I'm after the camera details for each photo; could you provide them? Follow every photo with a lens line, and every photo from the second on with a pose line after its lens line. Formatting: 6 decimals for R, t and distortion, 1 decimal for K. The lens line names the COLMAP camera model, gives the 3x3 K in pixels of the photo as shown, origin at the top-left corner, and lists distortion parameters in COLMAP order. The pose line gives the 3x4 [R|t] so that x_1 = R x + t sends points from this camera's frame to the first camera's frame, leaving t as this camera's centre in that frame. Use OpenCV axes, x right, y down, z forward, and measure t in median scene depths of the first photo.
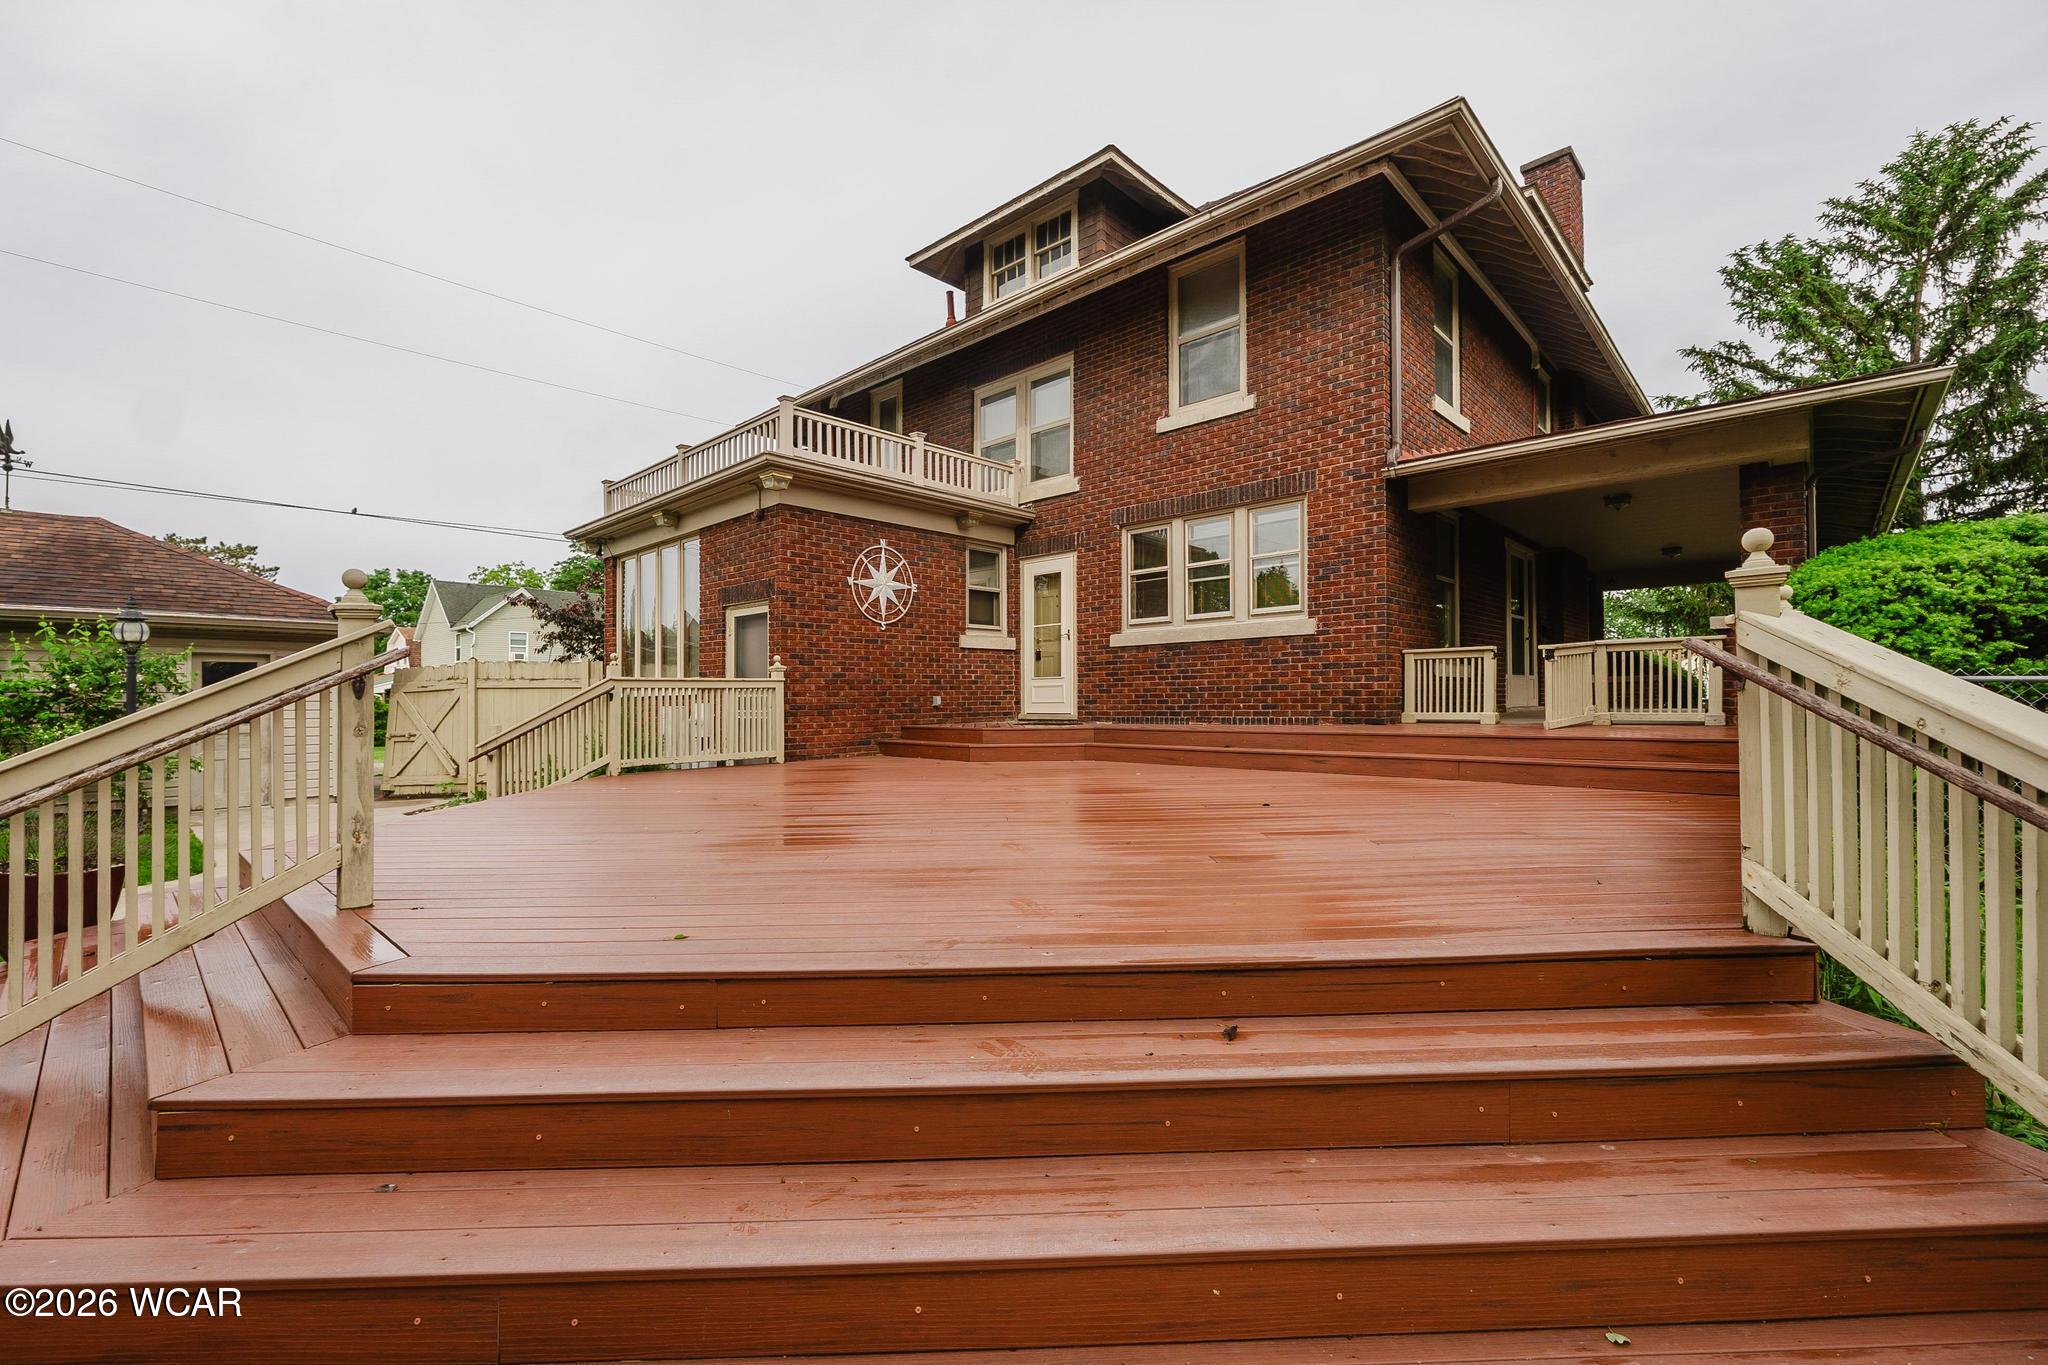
lens RADIAL K [[845.3, 0, 1024.0], [0, 845.3, 682.5], [0, 0, 1]] dist [-0.001331, -0.000448]
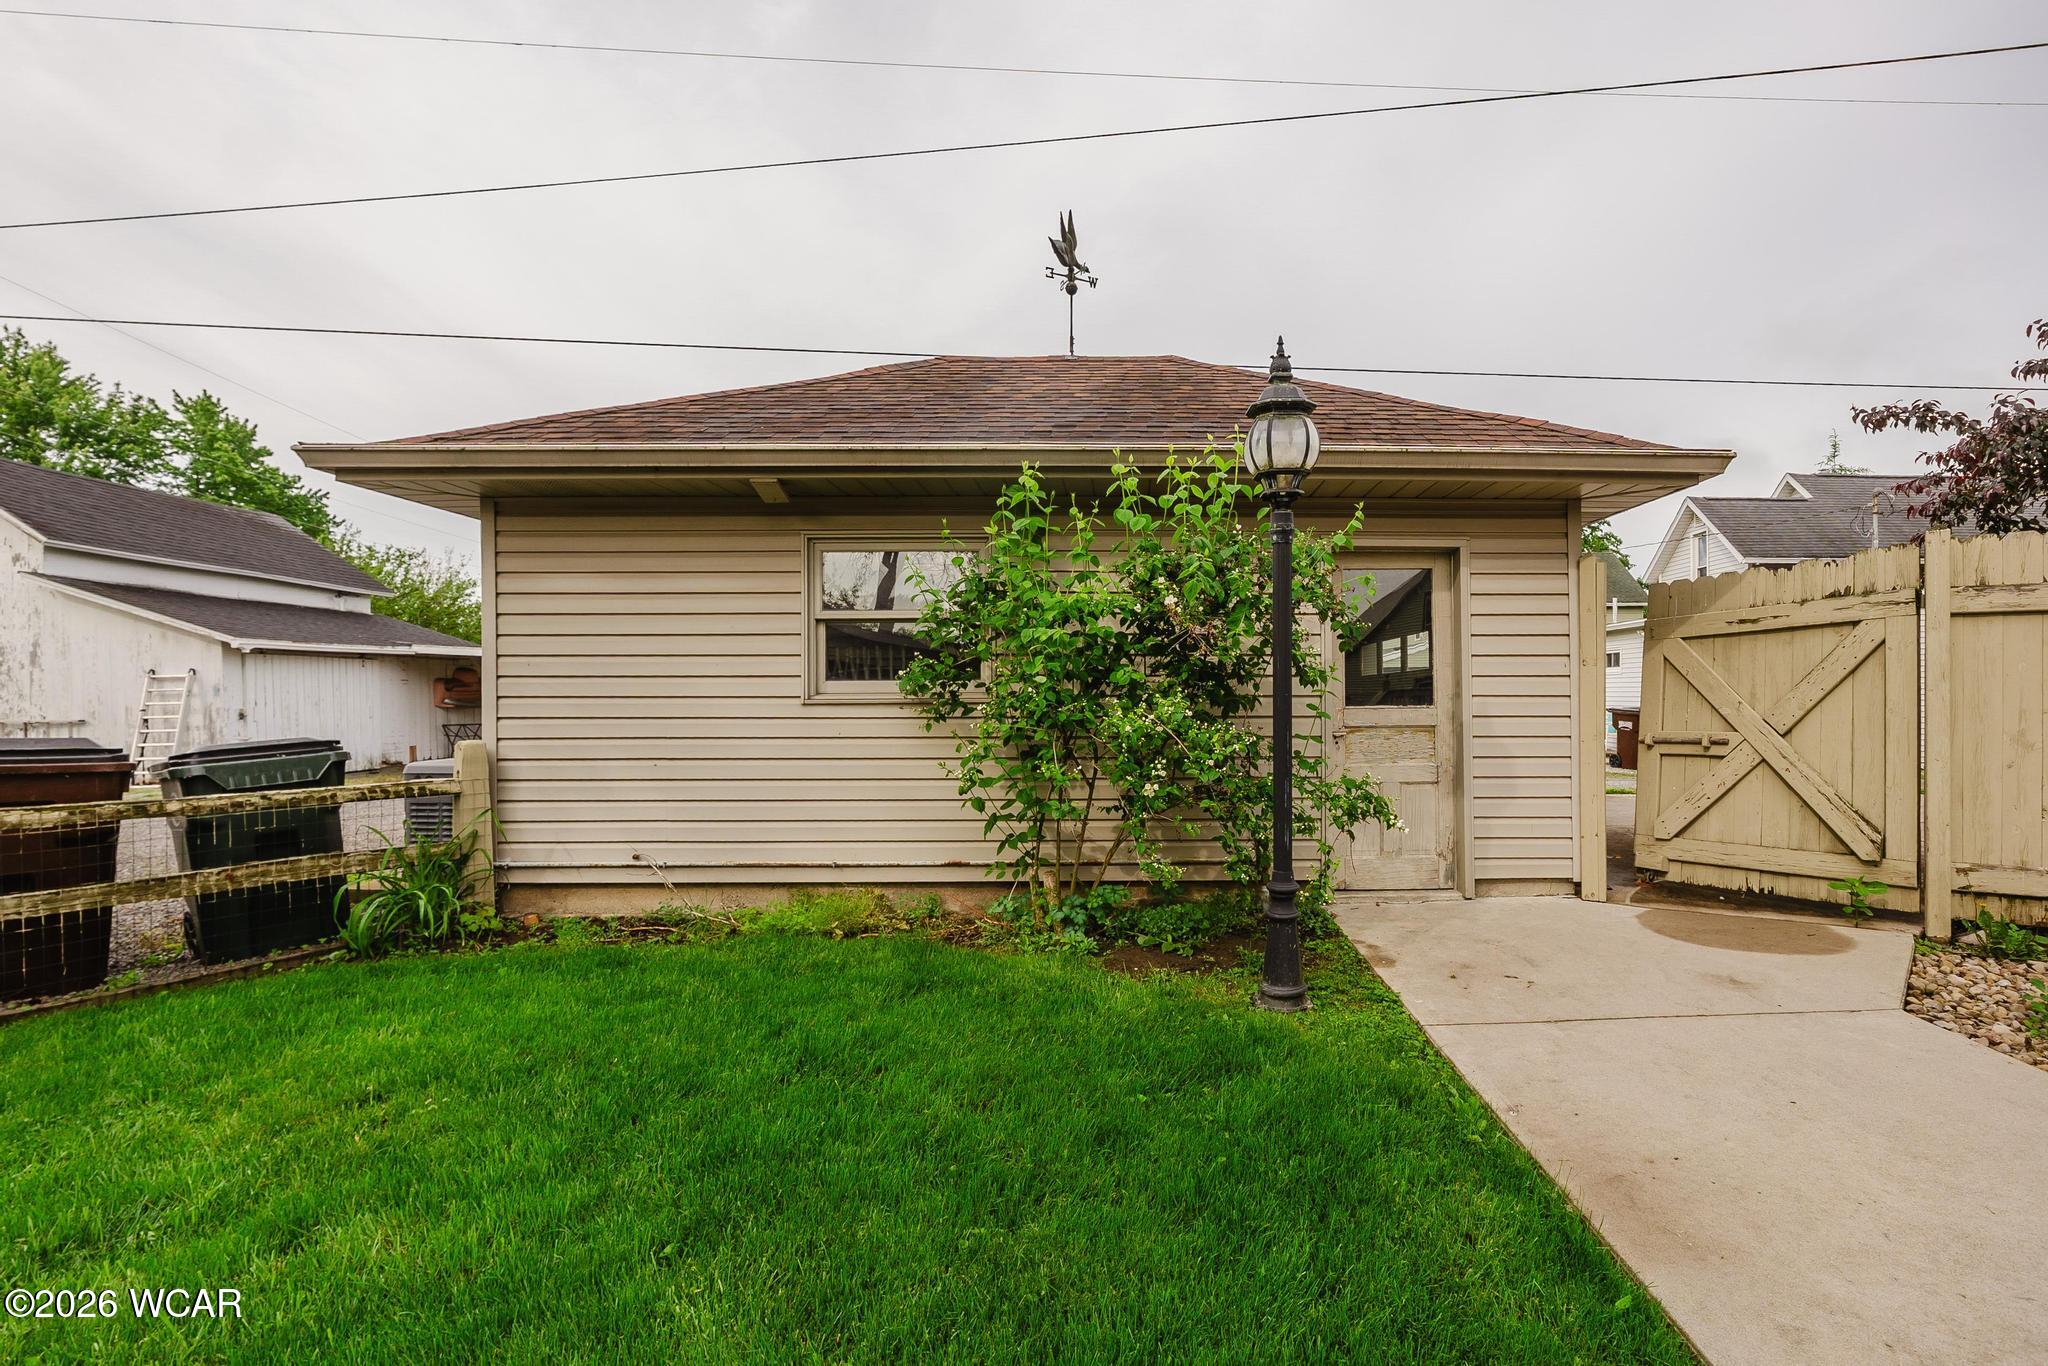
lens RADIAL K [[925.2, 0, 1139.2], [0, 925.2, 685.6], [0, 0, 1]] dist [-0.001724, -0.000285]
pose [[0.681171, 0.000202, -0.732125, -0.670398], [0.010864, 0.999887, 0.010384, 0.032026], [0.732044, -0.015026, 0.681091, 0.565708]]
